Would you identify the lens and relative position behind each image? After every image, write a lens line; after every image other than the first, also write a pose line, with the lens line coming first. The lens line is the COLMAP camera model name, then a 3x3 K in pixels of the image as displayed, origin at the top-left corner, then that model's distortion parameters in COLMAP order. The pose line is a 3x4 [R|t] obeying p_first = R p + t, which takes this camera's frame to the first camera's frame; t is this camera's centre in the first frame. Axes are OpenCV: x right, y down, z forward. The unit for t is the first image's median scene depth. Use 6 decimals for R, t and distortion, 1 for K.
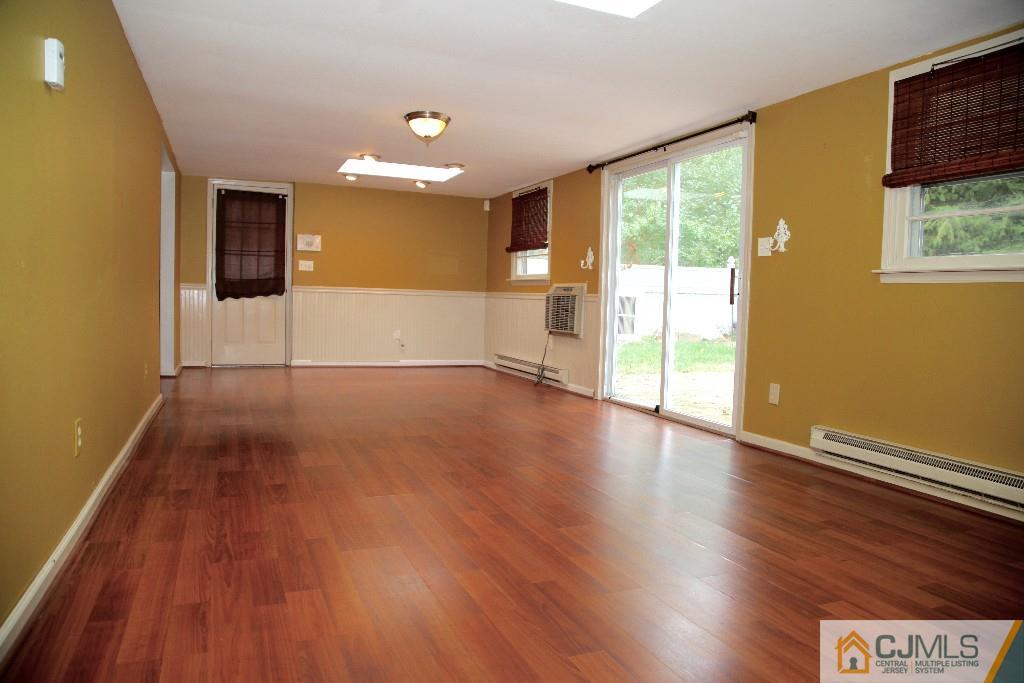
lens RADIAL K [[688.1, 0, 512.0], [0, 688.1, 341.5], [0, 0, 1]] dist [-0.132742, 0.076348]
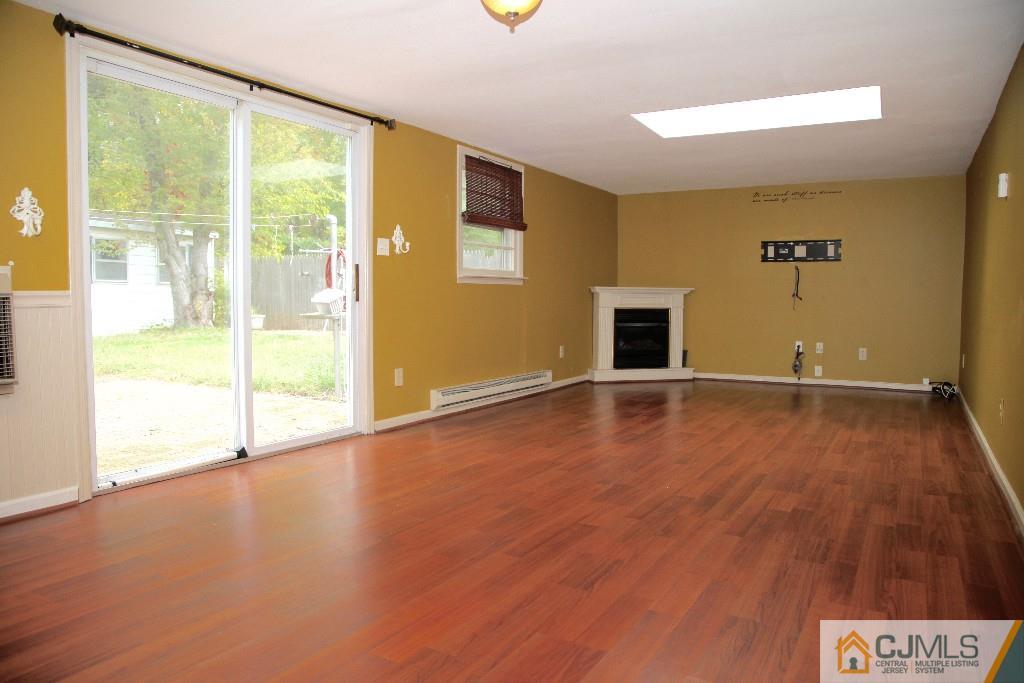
lens RADIAL K [[688.1, 0, 512.0], [0, 688.1, 341.5], [0, 0, 1]] dist [-0.132742, 0.076348]
pose [[-0.594953, -0.084464, 0.799310, -0.641358], [0.028318, 0.991643, 0.125866, -0.121927], [-0.803261, 0.097520, -0.587589, 1.495248]]
